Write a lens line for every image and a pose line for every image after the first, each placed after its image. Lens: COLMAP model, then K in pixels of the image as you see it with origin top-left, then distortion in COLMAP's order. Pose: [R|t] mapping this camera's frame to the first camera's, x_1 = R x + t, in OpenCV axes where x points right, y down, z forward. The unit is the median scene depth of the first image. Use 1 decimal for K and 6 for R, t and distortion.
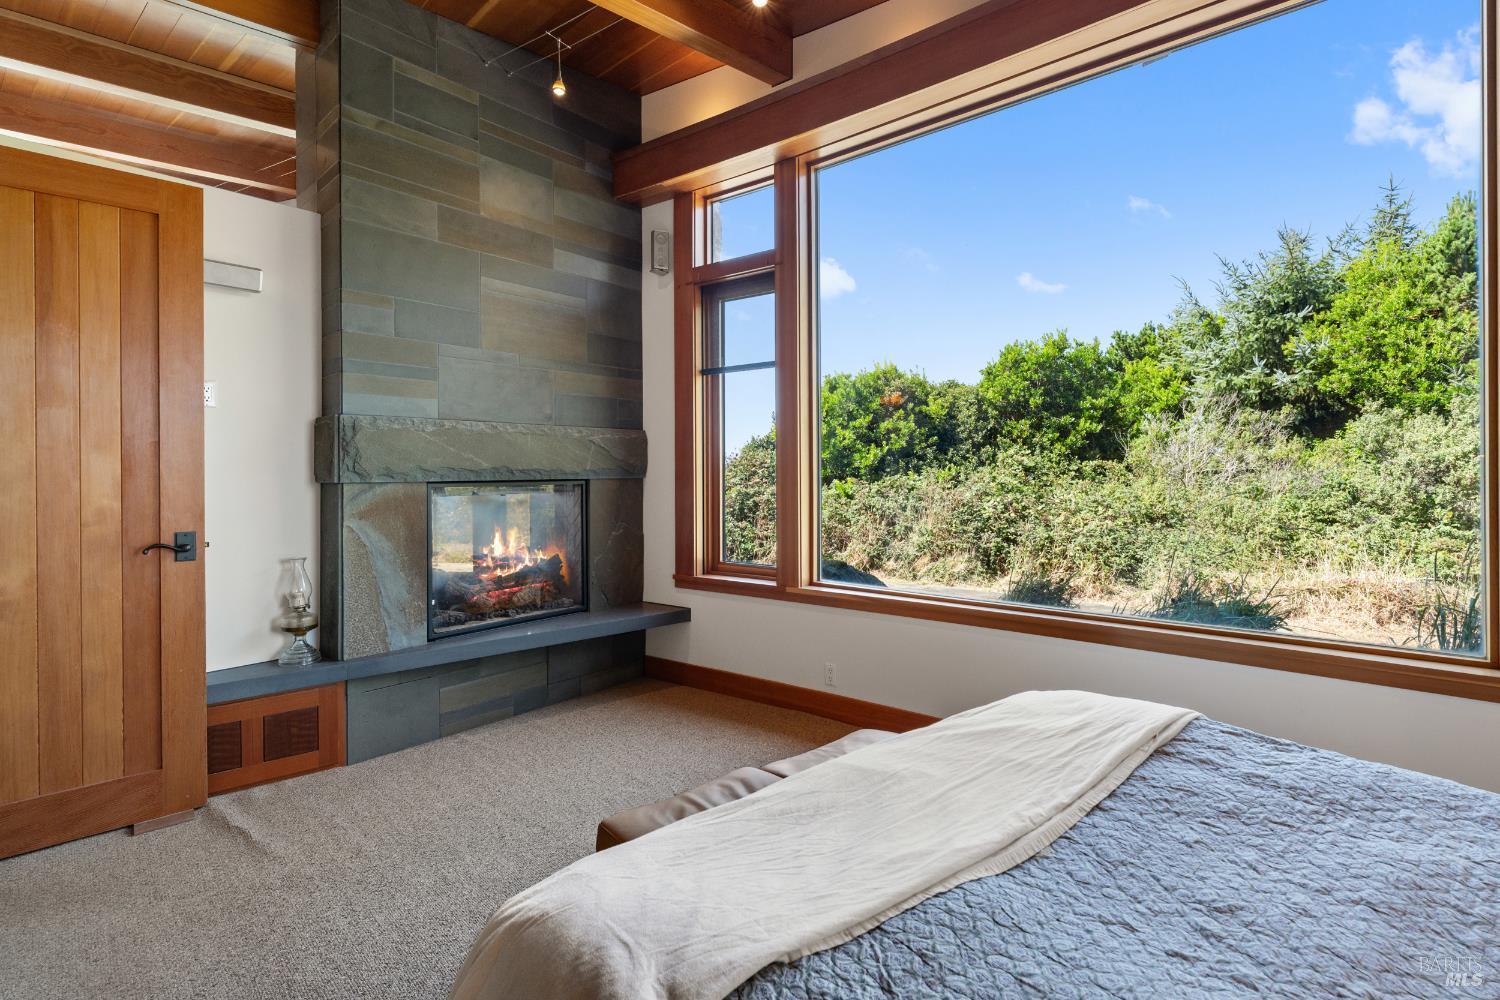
lens RADIAL K [[673.9, 0, 752.8], [0, 673.9, 490.6], [0, 0, 1]] dist [0.001707, 0.000149]
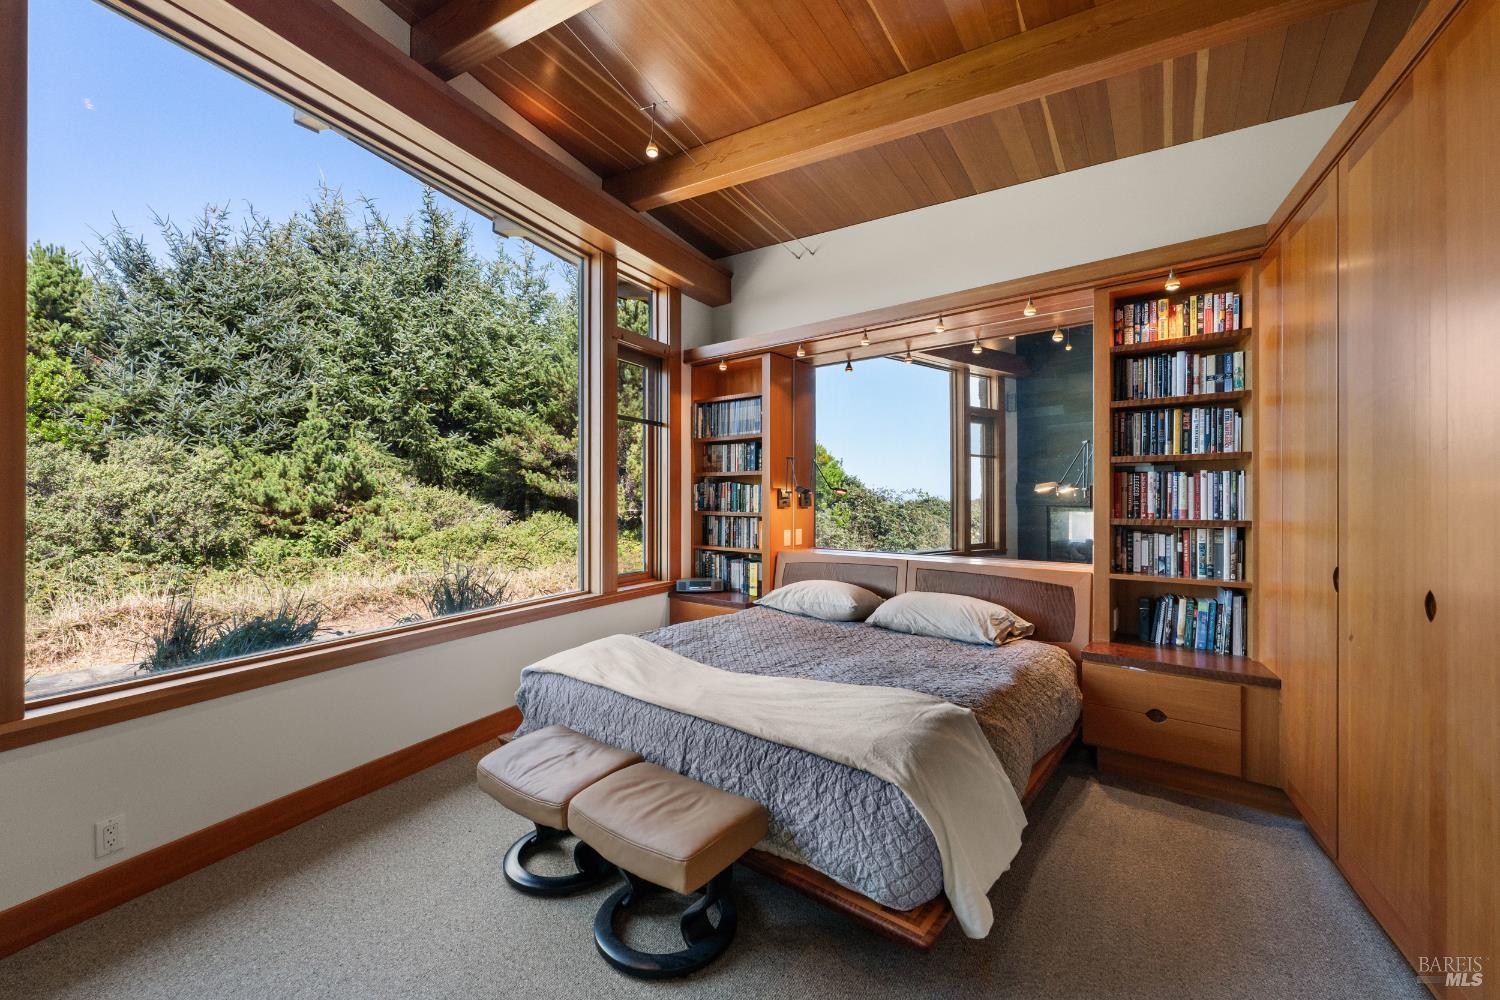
lens RADIAL K [[619.0, 0, 750.0], [0, 619.0, 500.0], [0, 0, 1]] dist [-0.000139, -0.000007]
pose [[-0.212687, 0.010009, 0.977069, -0.324272], [0.023296, 0.999715, -0.005170, -0.009359], [-0.976843, 0.021663, -0.212859, 0.293854]]
